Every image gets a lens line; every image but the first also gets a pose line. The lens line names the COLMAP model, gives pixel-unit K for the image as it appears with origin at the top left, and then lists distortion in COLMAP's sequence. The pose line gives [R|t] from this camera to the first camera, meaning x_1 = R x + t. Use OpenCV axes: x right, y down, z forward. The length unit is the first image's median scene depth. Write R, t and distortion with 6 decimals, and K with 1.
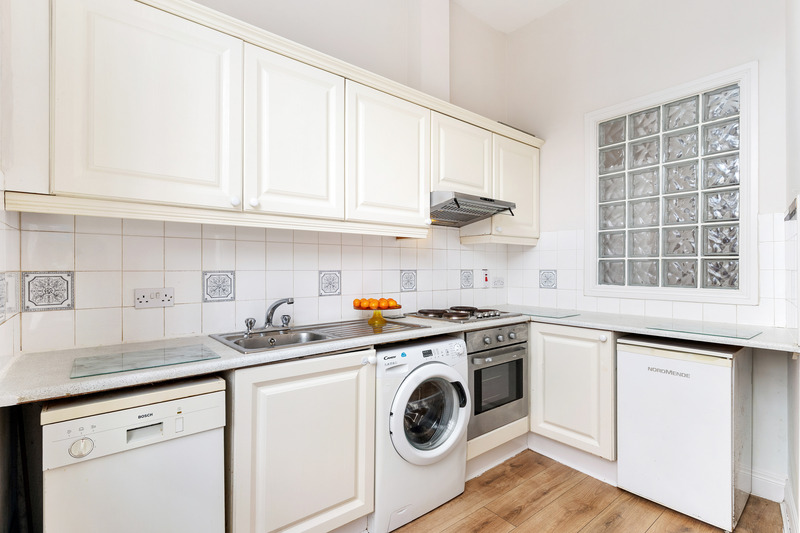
lens RADIAL K [[383.8, 0, 399.8], [0, 383.8, 269.2], [0, 0, 1]] dist [0.003241, -0.000422]
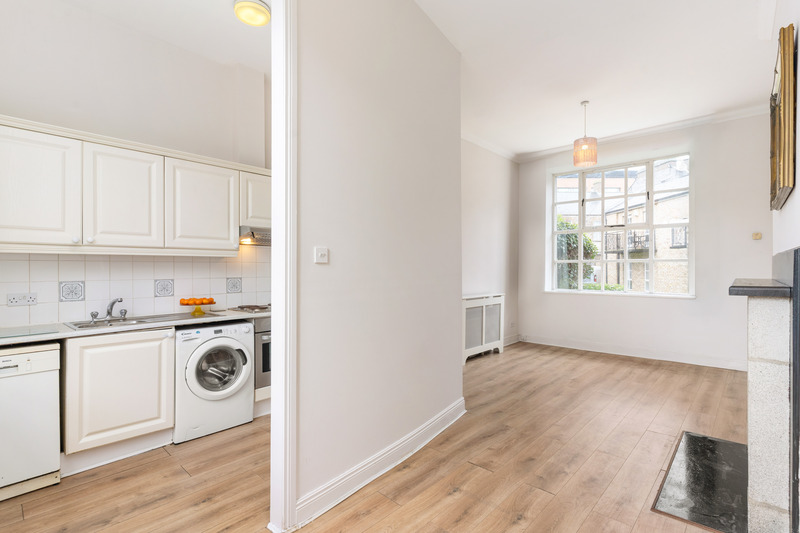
lens RADIAL K [[383.8, 0, 399.8], [0, 383.8, 269.2], [0, 0, 1]] dist [0.003241, -0.000422]
pose [[0.989215, -0.003542, 0.146429, 0.611900], [0.003781, 0.999992, -0.001355, -0.037369], [-0.146423, 0.001894, 0.989220, -0.725221]]
